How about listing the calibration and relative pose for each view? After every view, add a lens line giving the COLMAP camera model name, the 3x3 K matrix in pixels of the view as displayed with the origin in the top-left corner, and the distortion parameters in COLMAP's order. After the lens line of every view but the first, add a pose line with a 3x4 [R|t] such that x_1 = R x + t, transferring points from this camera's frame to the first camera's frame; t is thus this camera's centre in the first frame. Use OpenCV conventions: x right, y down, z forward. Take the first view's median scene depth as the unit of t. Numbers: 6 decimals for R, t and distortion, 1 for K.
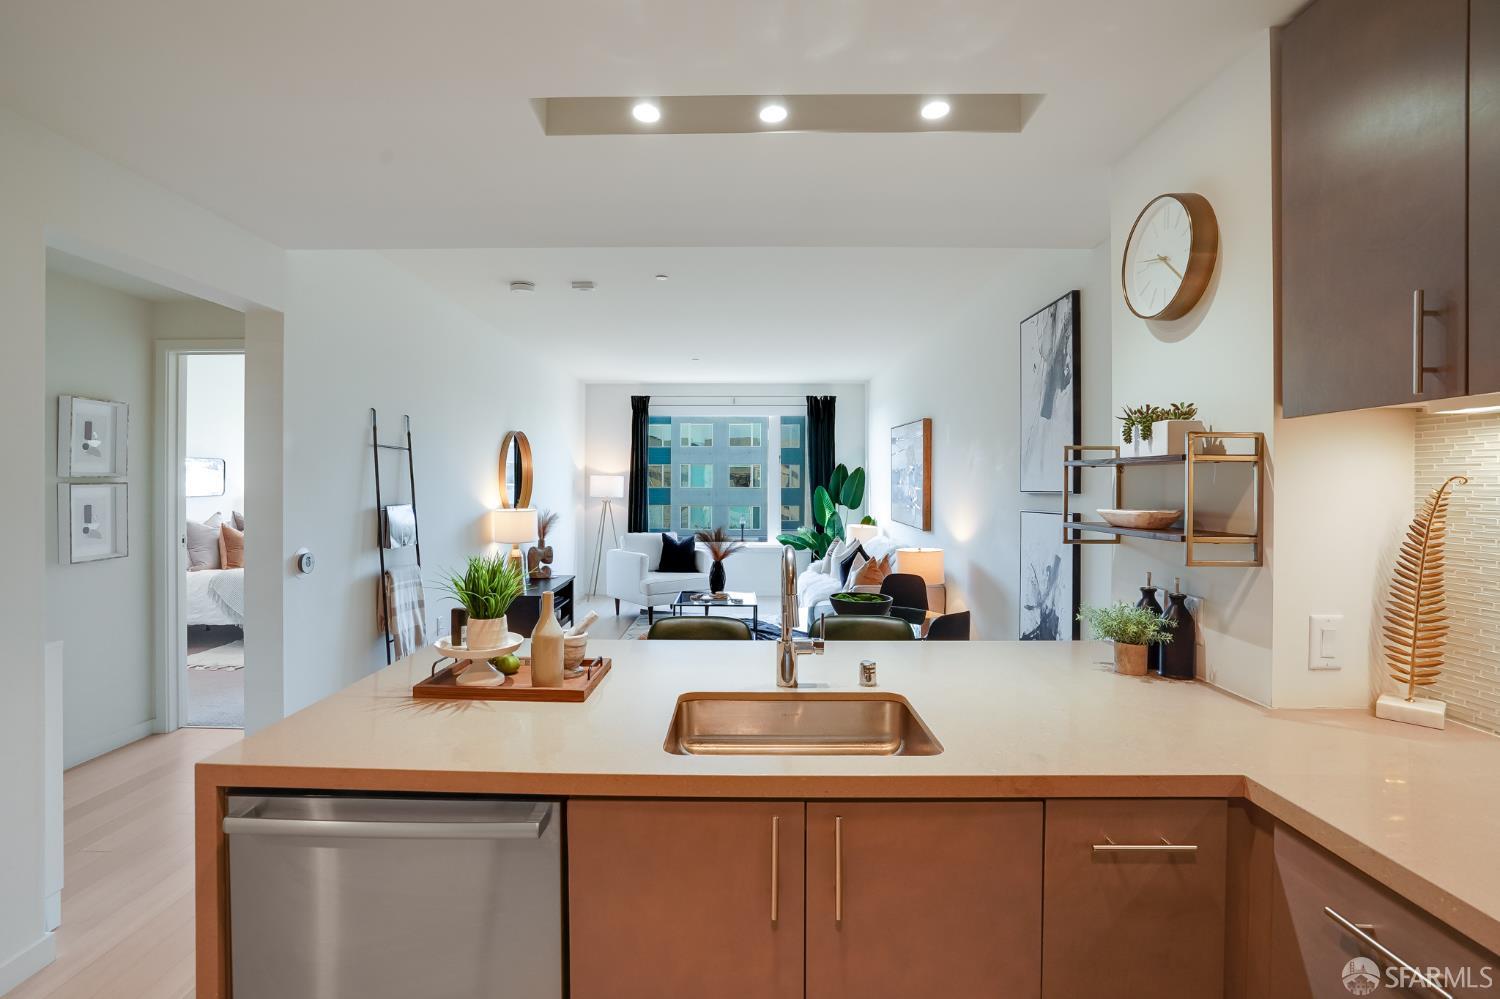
lens RADIAL K [[728.9, 0, 742.2], [0, 728.9, 487.5], [0, 0, 1]] dist [0.000439, 0.000158]
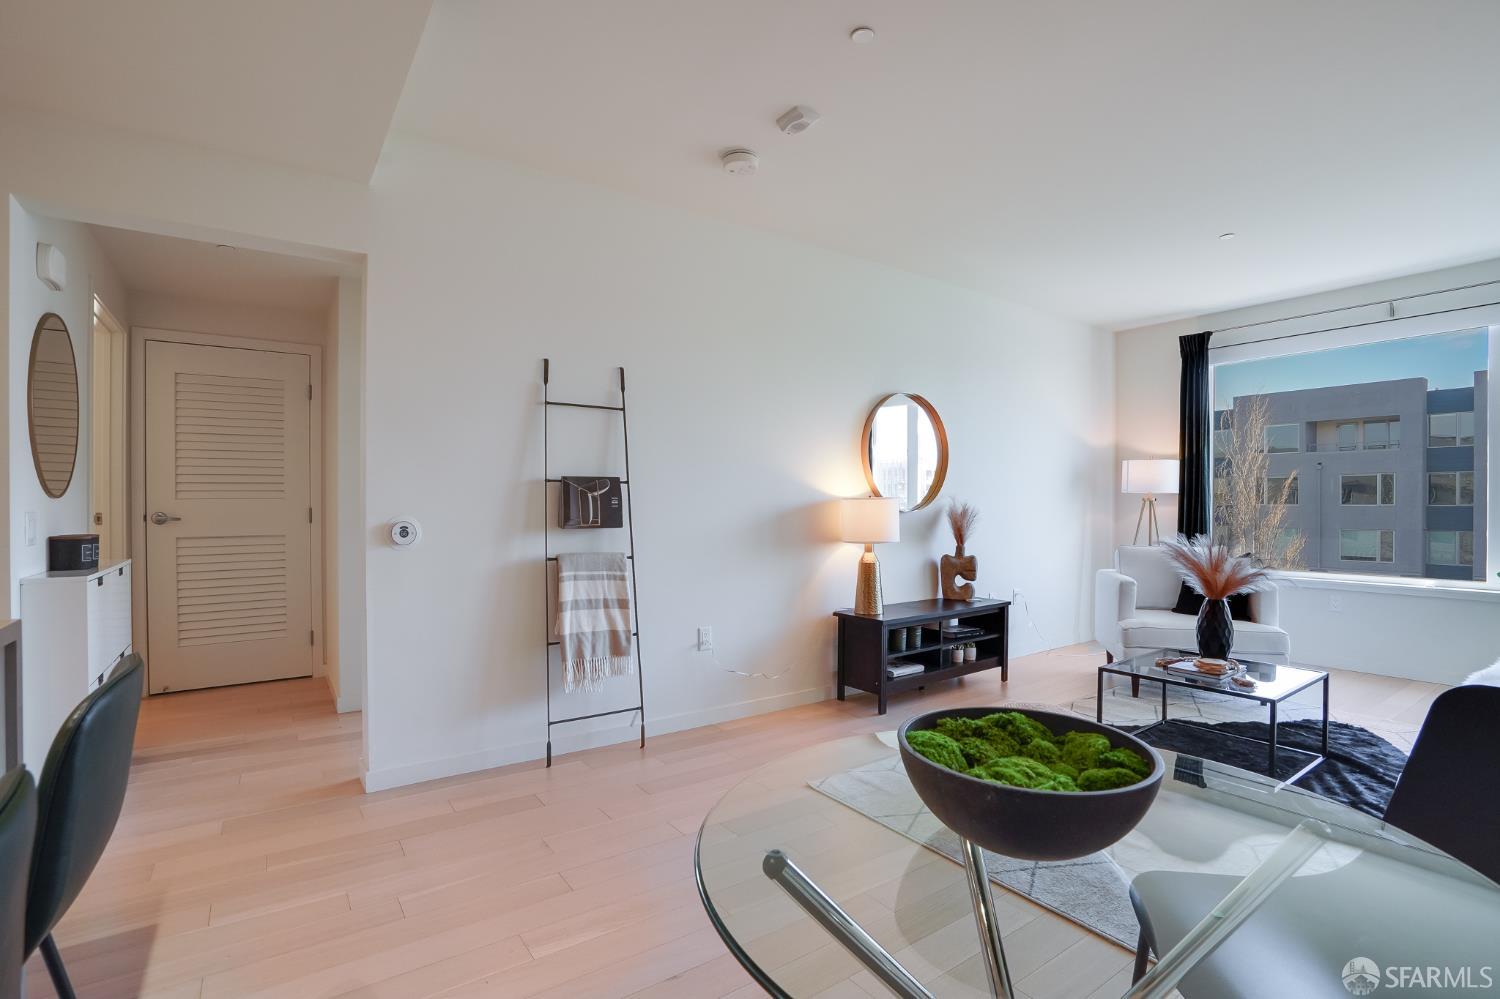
lens RADIAL K [[717.8, 0, 745.1], [0, 717.8, 508.7], [0, 0, 1]] dist [-0.013859, -0.000005]
pose [[0.596139, 0.000236, -0.802881, 0.146860], [-0.002787, 0.999995, -0.001776, 0.033604], [0.802877, 0.003296, 0.596136, 0.372340]]
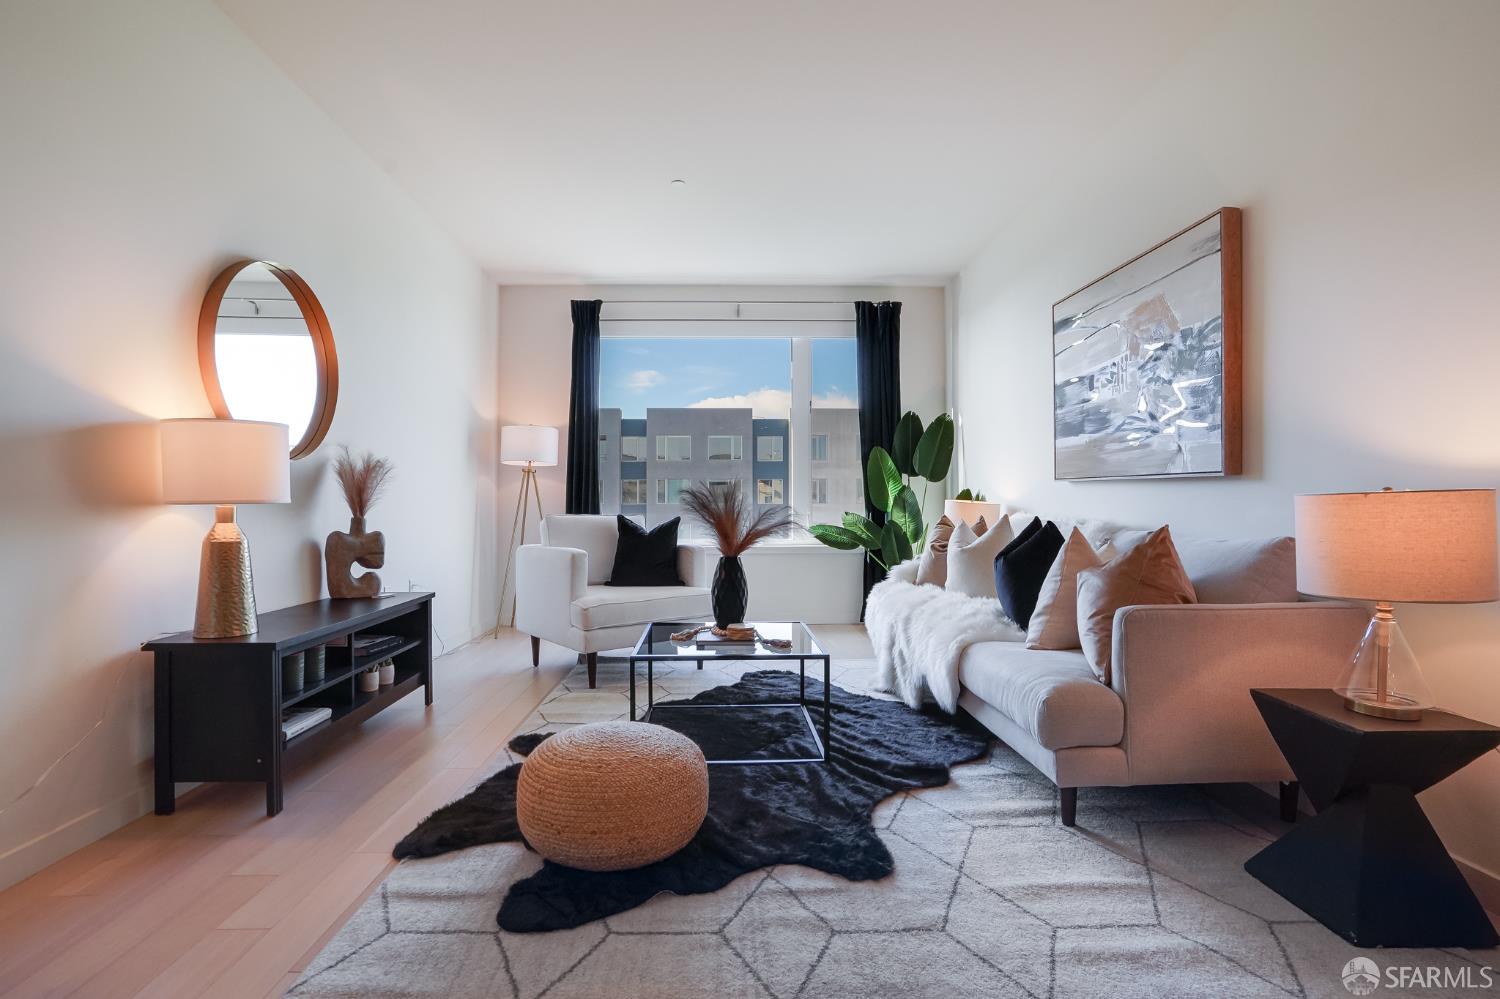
lens RADIAL K [[708.5, 0, 750.0], [0, 708.5, 499.5], [0, 0, 1]] dist [-0.016304, 0.000594]
pose [[0.998978, -0.005169, 0.044902, -0.035075], [0.006011, 0.999808, -0.018644, 0.063243], [-0.044797, 0.018895, 0.998817, 0.474712]]
